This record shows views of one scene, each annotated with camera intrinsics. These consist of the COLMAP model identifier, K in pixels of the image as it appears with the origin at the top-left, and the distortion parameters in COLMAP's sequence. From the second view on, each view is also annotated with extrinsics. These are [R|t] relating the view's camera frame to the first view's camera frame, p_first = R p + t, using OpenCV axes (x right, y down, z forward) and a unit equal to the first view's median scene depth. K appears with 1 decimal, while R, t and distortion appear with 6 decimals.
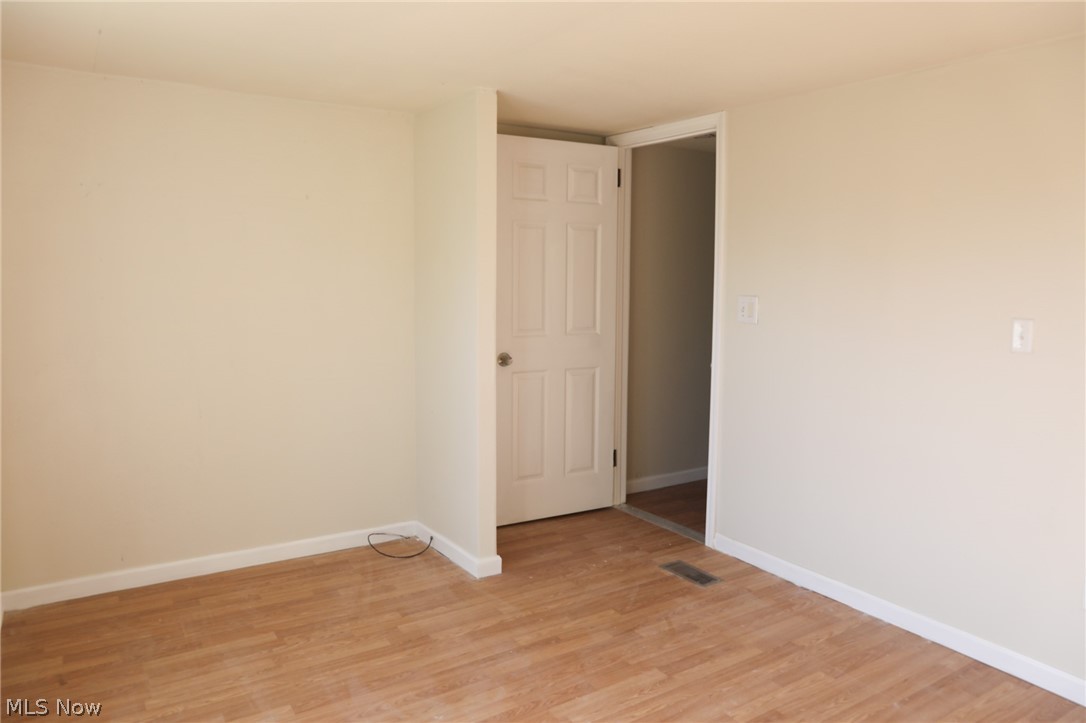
lens RADIAL K [[749.5, 0, 543.0], [0, 749.5, 361.5], [0, 0, 1]] dist [-0.109242, 0.086124]
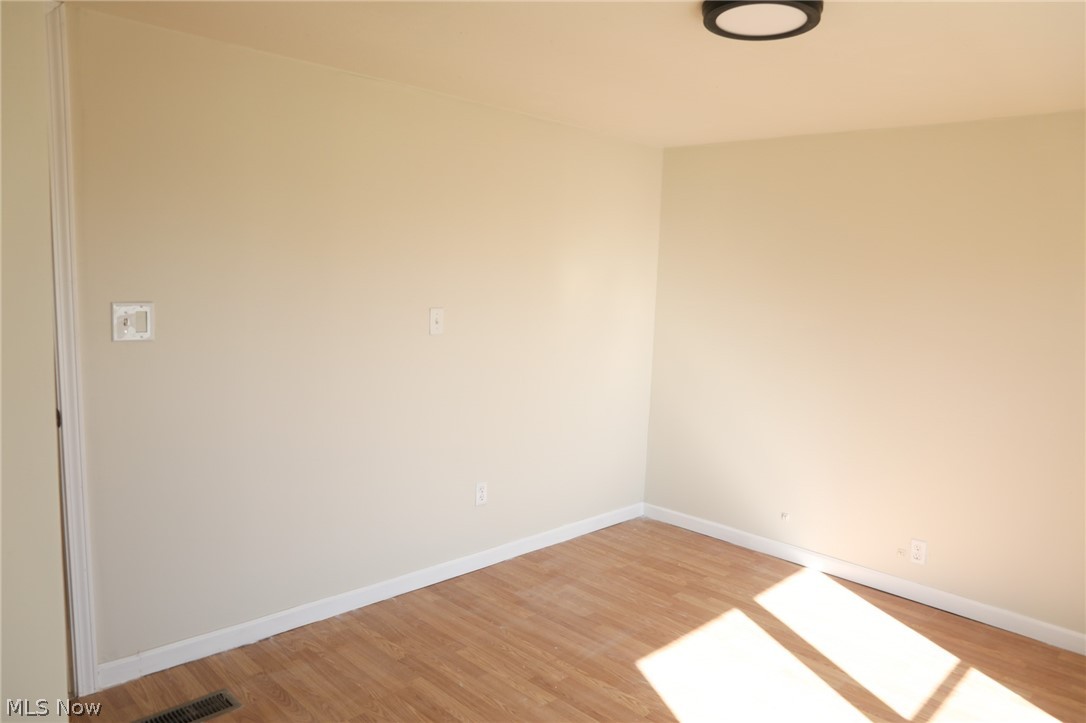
lens RADIAL K [[749.5, 0, 543.0], [0, 749.5, 361.5], [0, 0, 1]] dist [-0.109242, 0.086124]
pose [[-0.203694, -0.132686, 0.970002, -0.602318], [0.084977, 0.984638, 0.152533, -0.136807], [-0.975340, 0.113498, -0.189290, 0.988280]]
